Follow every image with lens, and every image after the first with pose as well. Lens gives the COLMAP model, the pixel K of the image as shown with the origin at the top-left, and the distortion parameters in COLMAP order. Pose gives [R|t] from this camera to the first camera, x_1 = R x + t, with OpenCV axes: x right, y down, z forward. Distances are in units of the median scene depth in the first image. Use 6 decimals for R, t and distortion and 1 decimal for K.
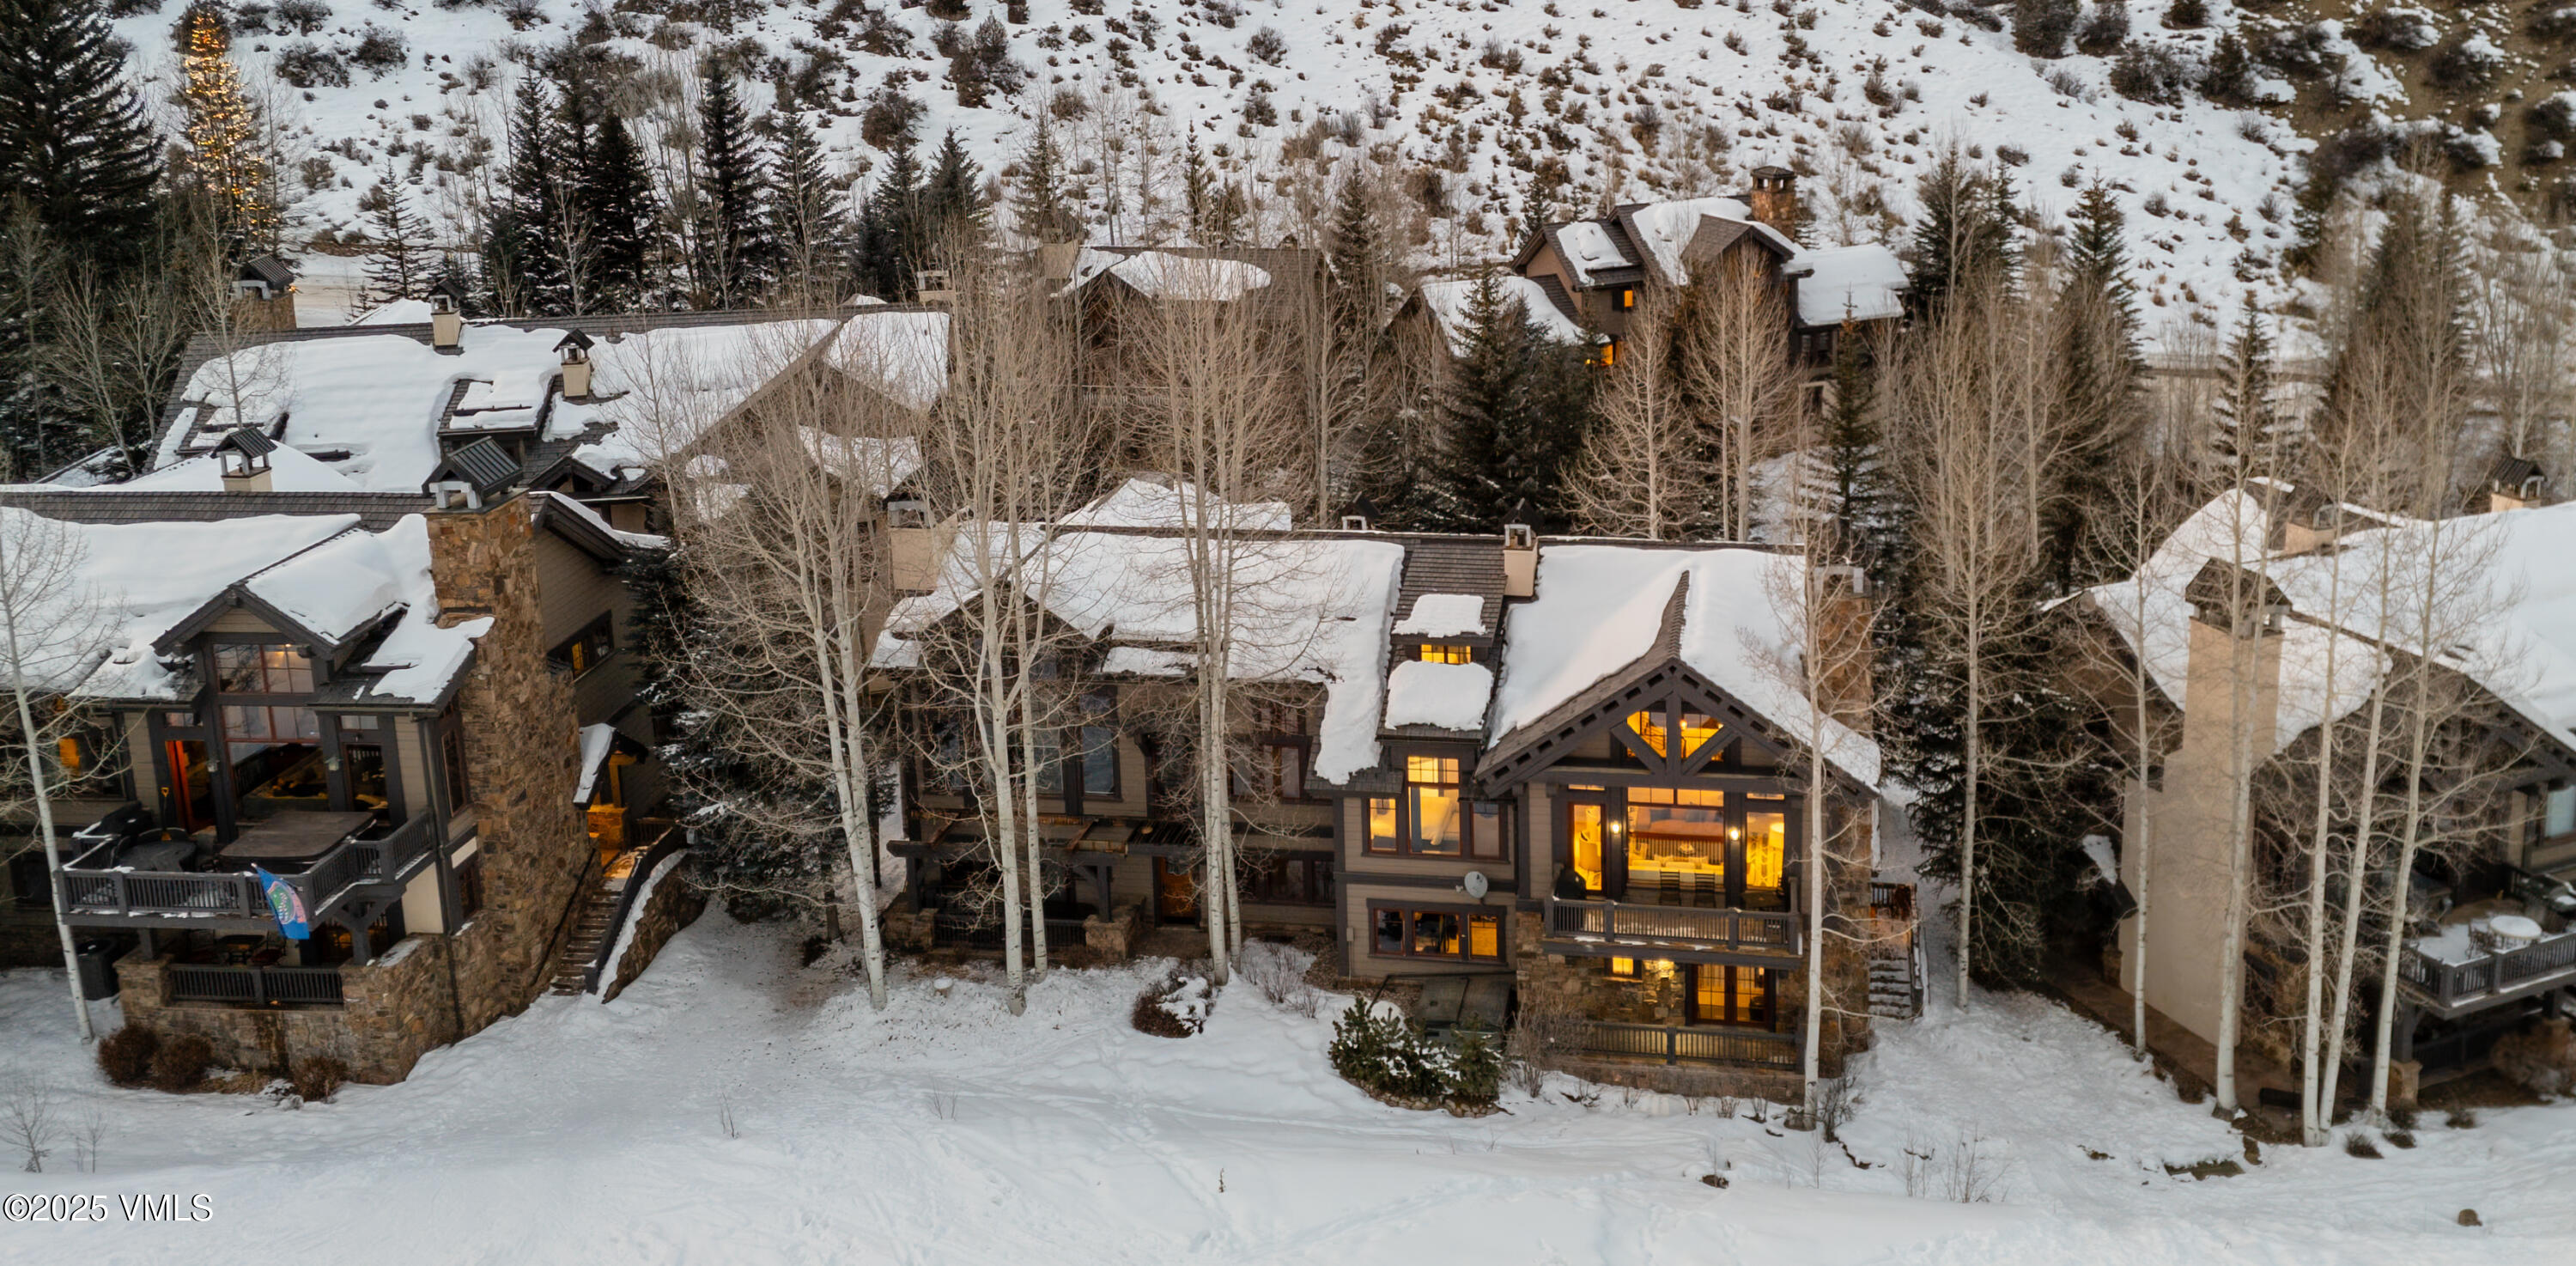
lens RADIAL K [[2202.2, 0, 1405.2], [0, 2202.2, 396.1], [0, 0, 1]] dist [0.091155, -0.085979]
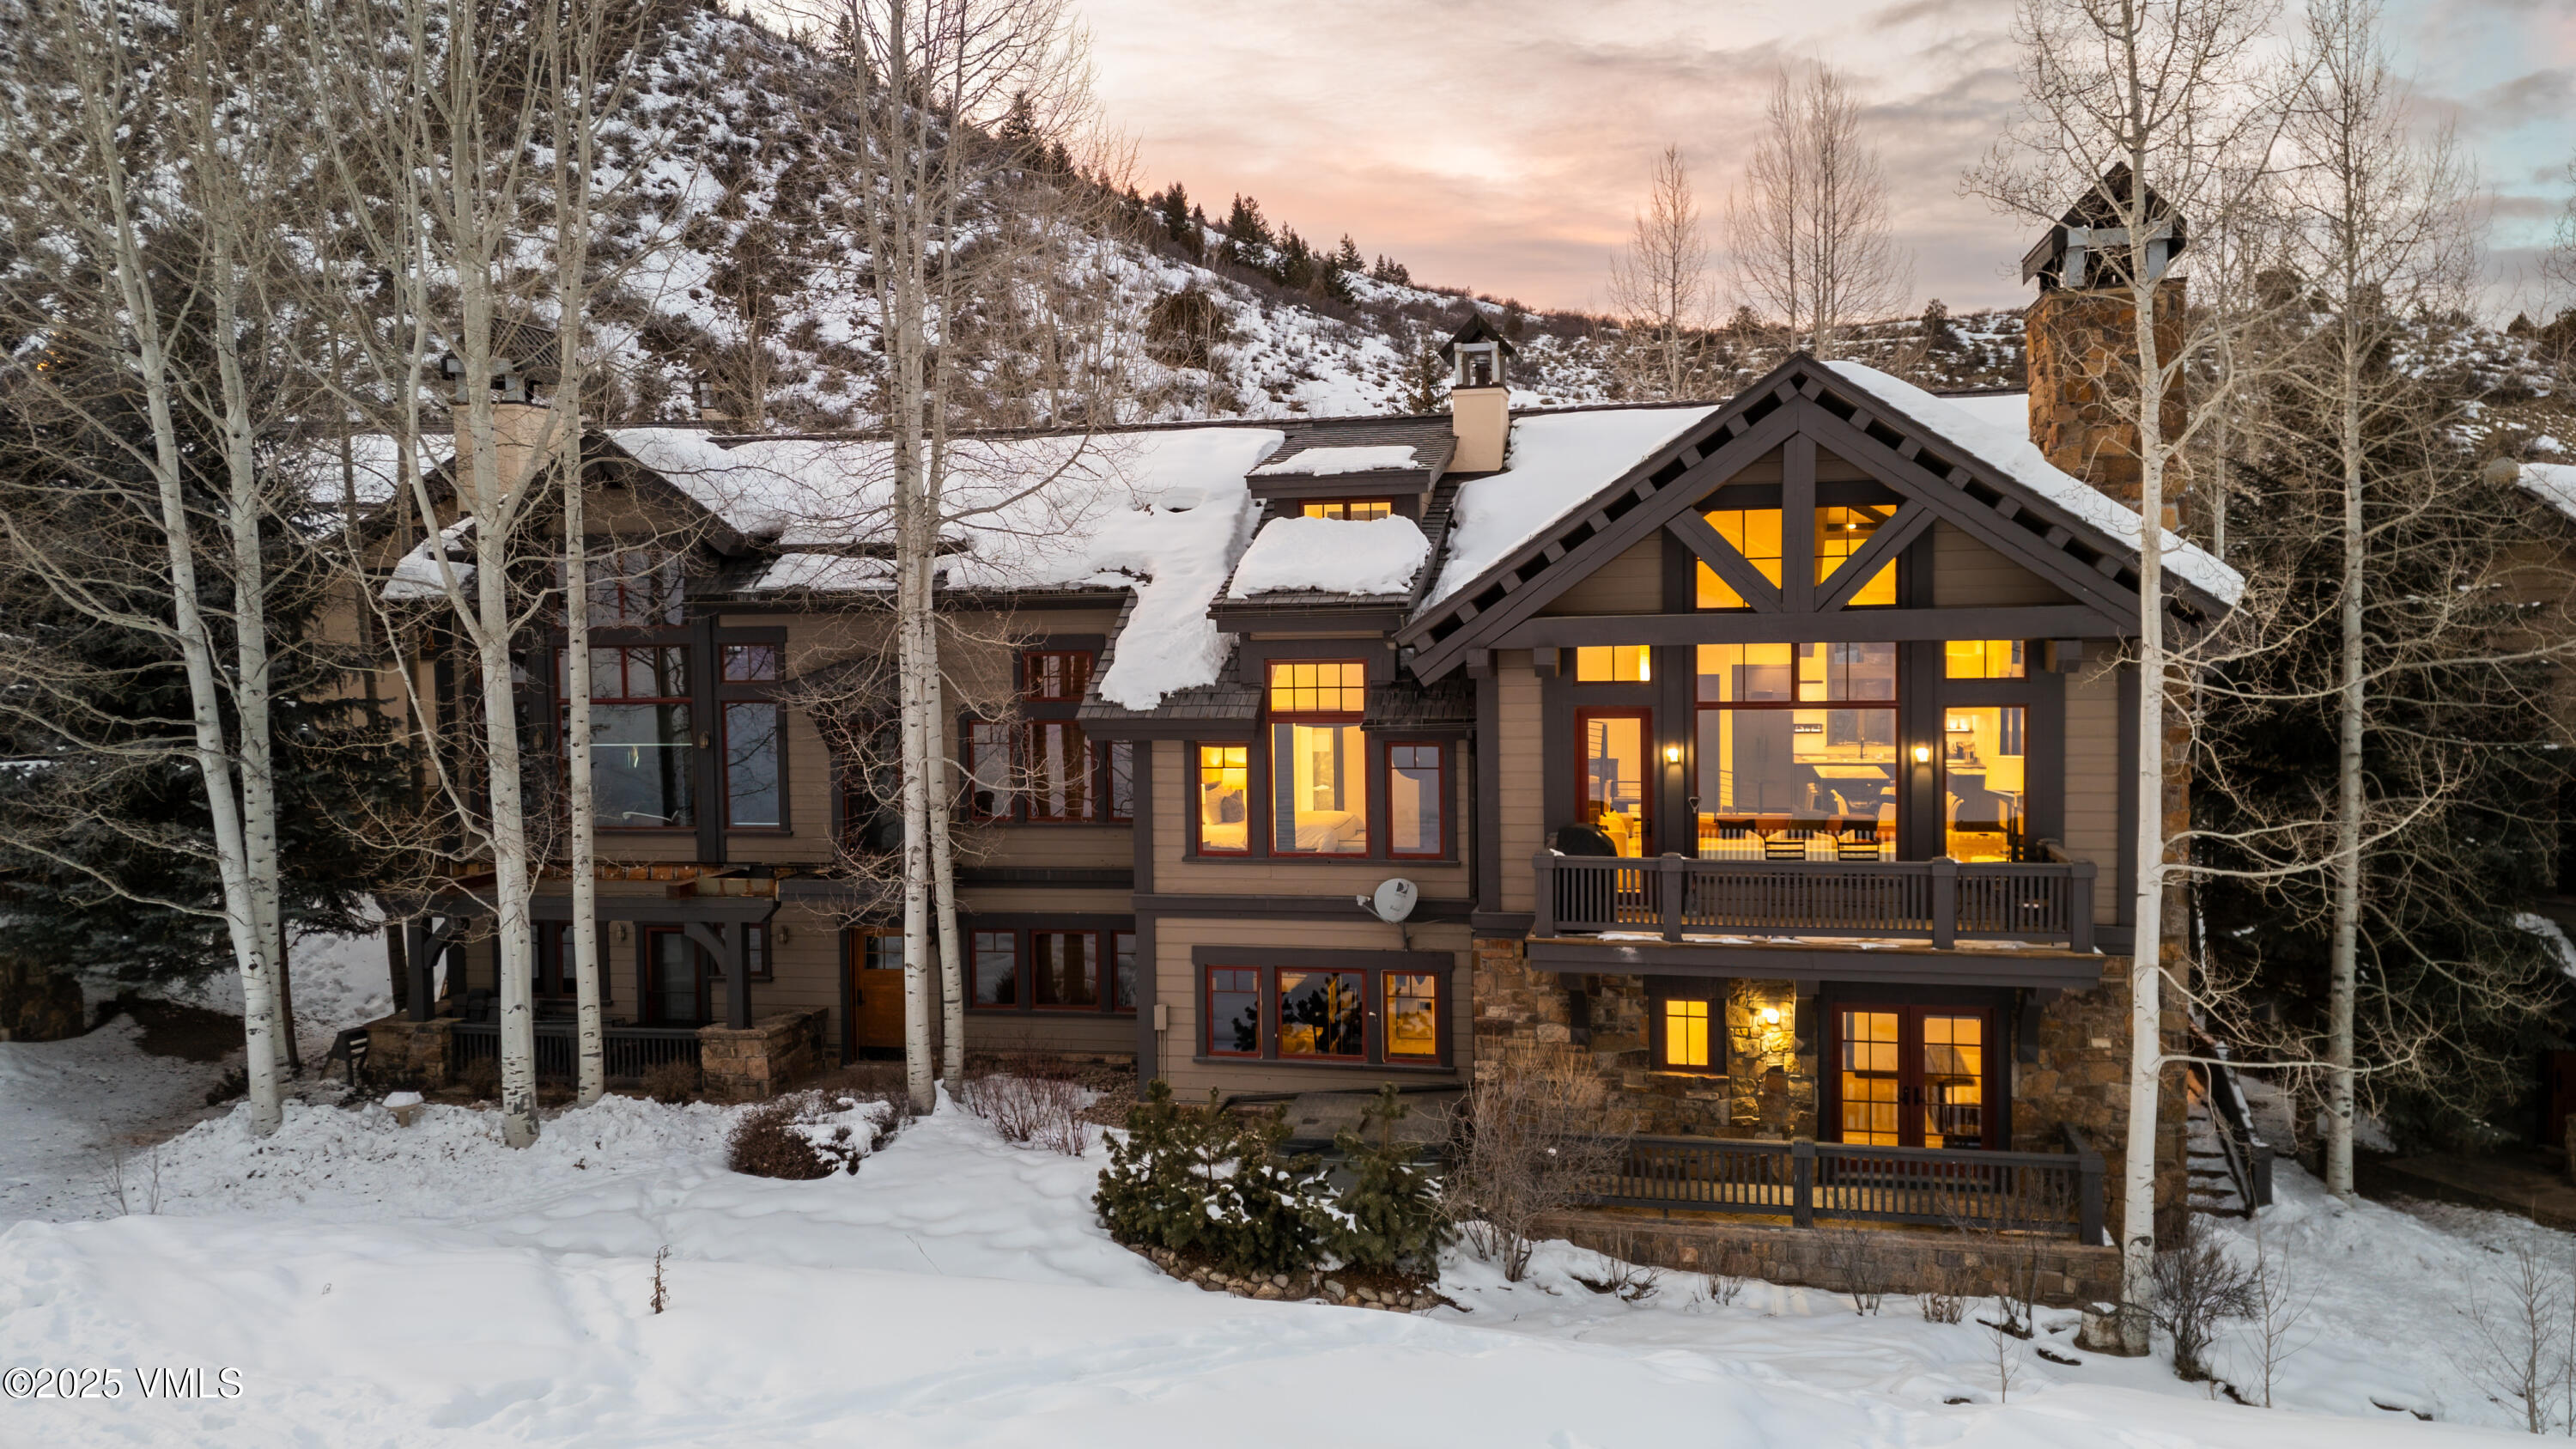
lens RADIAL K [[1866.0, 0, 1288.0], [0, 1866.0, 724.5], [0, 0, 1]] dist [0.093784, -0.092400]
pose [[0.999170, 0.011411, -0.039101, 0.023630], [-0.017628, 0.986546, -0.162530, 0.255851], [0.036720, 0.163084, 0.985929, 0.565718]]
